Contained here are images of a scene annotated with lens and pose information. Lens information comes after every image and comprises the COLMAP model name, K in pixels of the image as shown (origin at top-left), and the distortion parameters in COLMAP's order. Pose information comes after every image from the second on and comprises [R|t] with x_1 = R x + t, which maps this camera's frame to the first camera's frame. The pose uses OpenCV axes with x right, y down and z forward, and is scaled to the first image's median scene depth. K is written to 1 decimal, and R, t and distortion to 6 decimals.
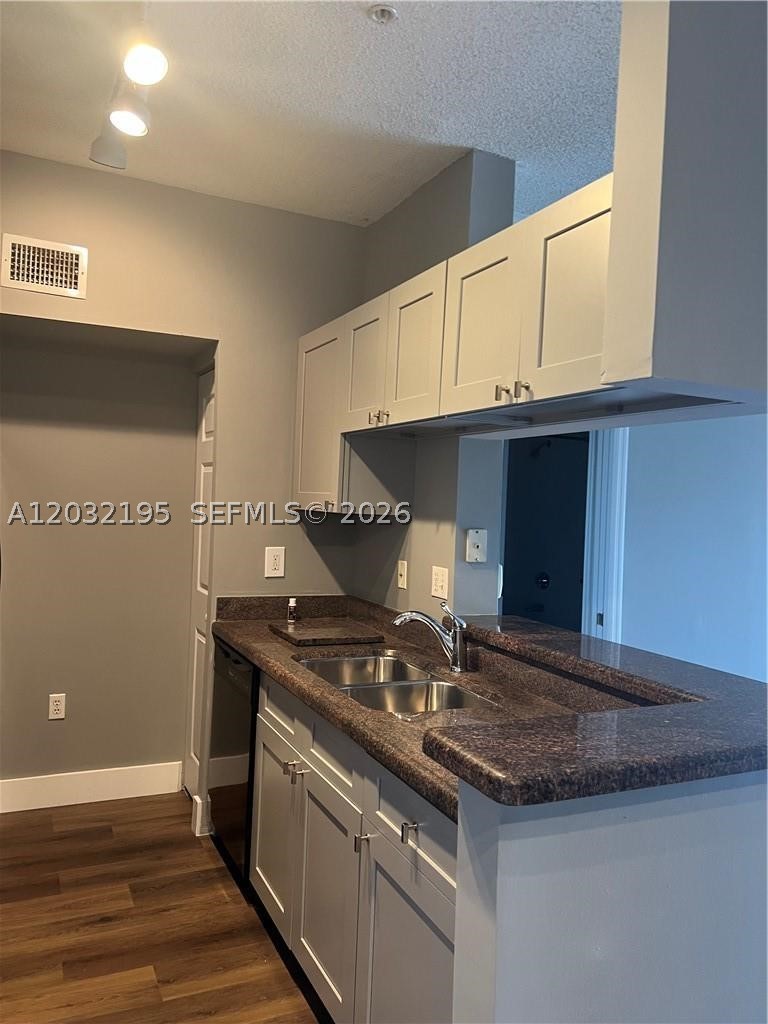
lens RADIAL K [[775.2, 0, 379.6], [0, 775.2, 513.1], [0, 0, 1]] dist [0.056269, -0.038377]
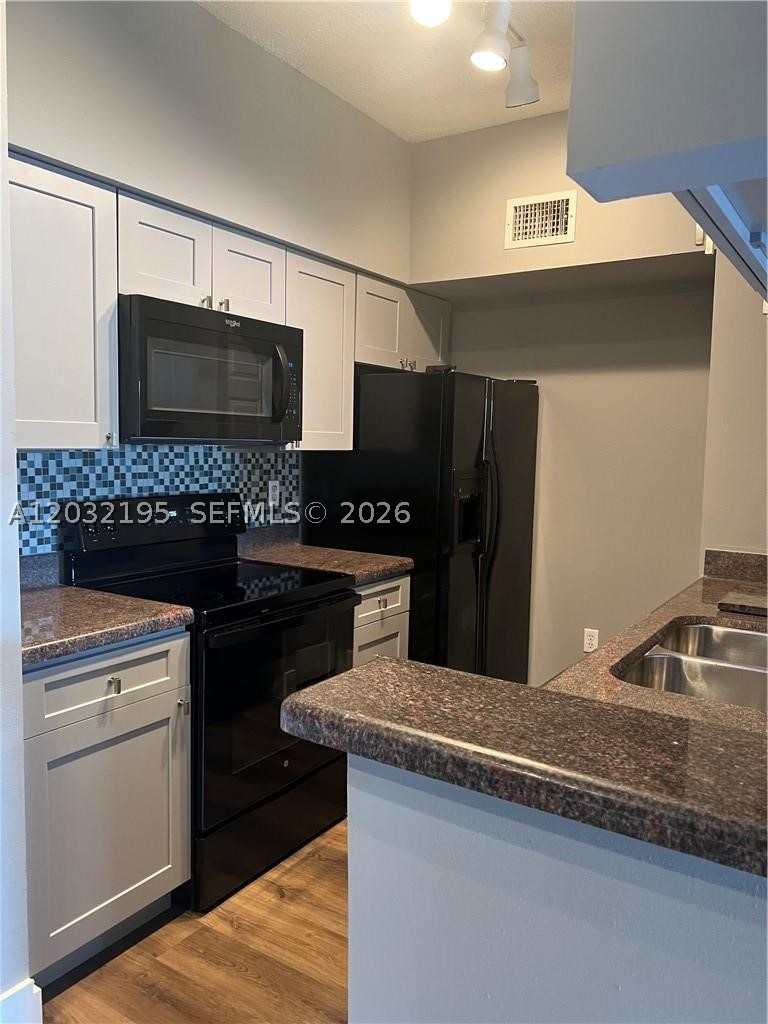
lens RADIAL K [[775.2, 0, 378.4], [0, 775.2, 512.5], [0, 0, 1]] dist [0.056269, -0.038377]
pose [[0.522700, 0.053614, -0.850829, 0.817128], [-0.020099, 0.998518, 0.050572, 0.069961], [0.852280, -0.009333, 0.523003, 0.539531]]
